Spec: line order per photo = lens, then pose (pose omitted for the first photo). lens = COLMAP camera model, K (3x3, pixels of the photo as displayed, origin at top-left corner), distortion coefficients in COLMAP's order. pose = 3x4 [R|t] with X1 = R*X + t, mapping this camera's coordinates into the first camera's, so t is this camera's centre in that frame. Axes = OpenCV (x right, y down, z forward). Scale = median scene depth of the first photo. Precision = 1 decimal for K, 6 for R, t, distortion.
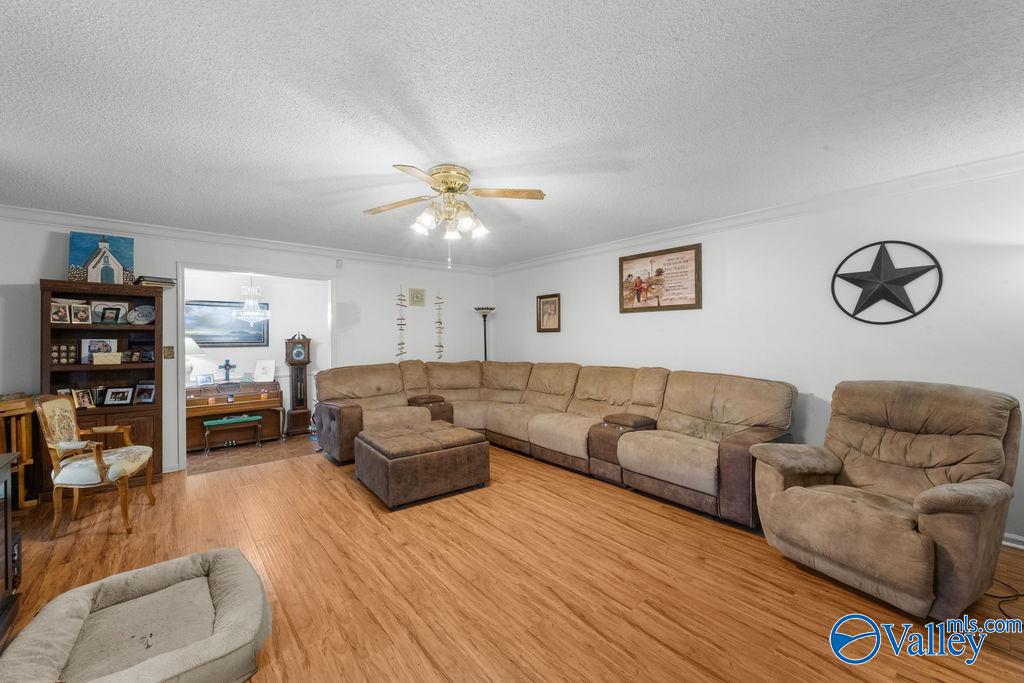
lens RADIAL K [[408.3, 0, 510.1], [0, 408.3, 338.0], [0, 0, 1]] dist [-0.002147, 0.000982]
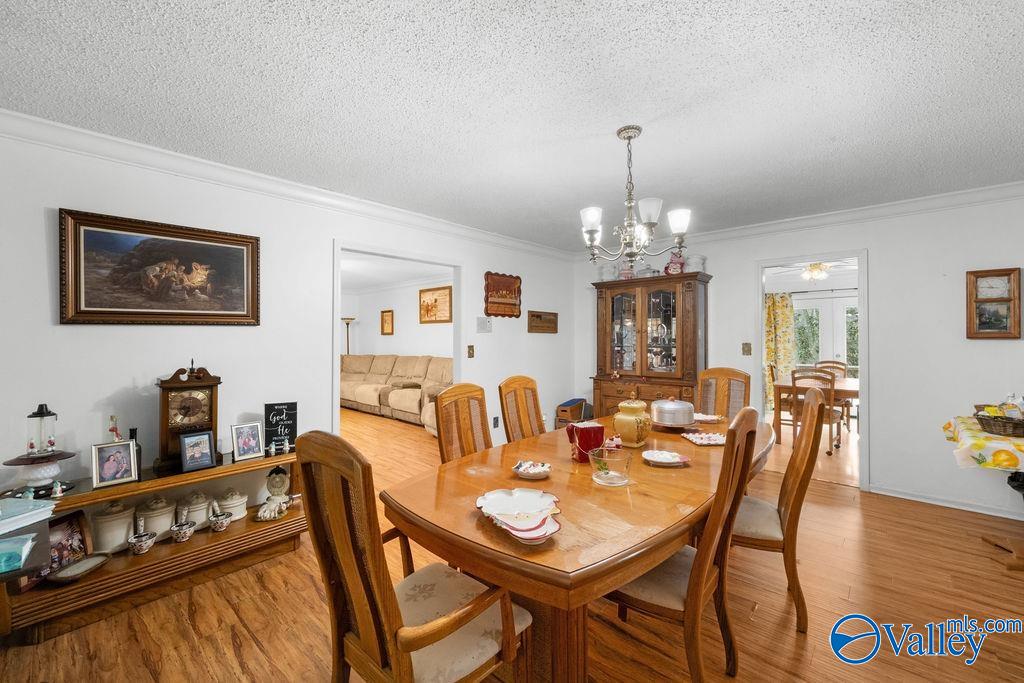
lens RADIAL K [[408.3, 0, 509.9], [0, 408.3, 338.6], [0, 0, 1]] dist [-0.002147, 0.000982]
pose [[0.990631, -0.000359, 0.136566, 0.463153], [0.000201, 0.999999, 0.001176, -0.004017], [-0.136566, -0.001138, 0.990630, -0.773373]]
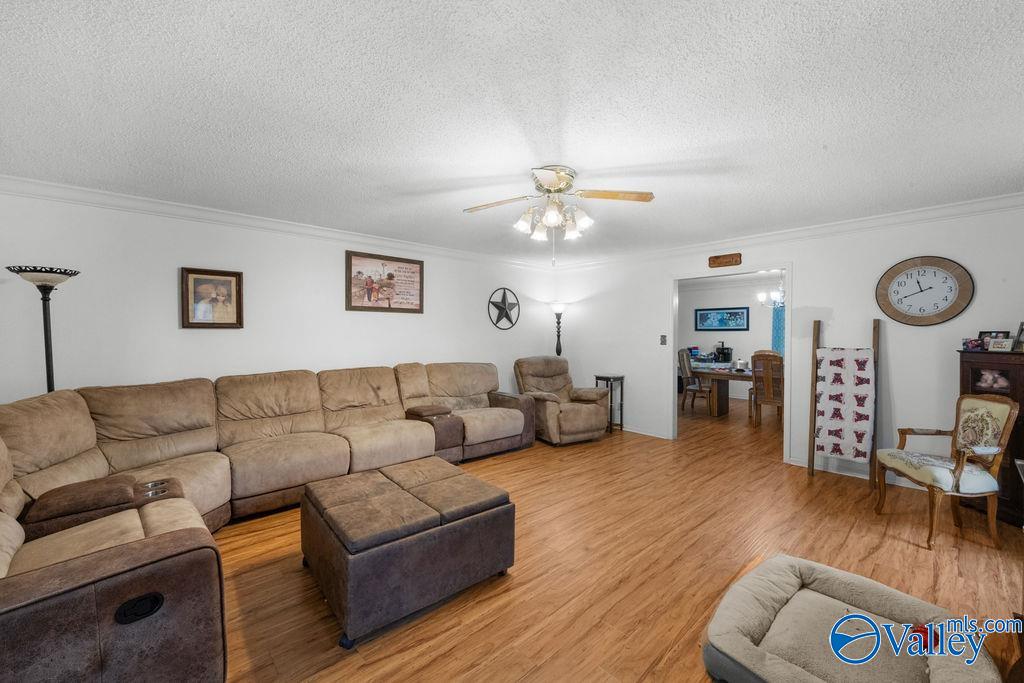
lens RADIAL K [[407.5, 0, 507.0], [0, 407.5, 338.2], [0, 0, 1]] dist [-0.000614, -0.000064]
pose [[-0.041189, -0.004612, 0.999141, -0.768040], [0.002173, 0.999987, 0.004705, -0.001513], [-0.999149, 0.002365, -0.041178, 0.774840]]
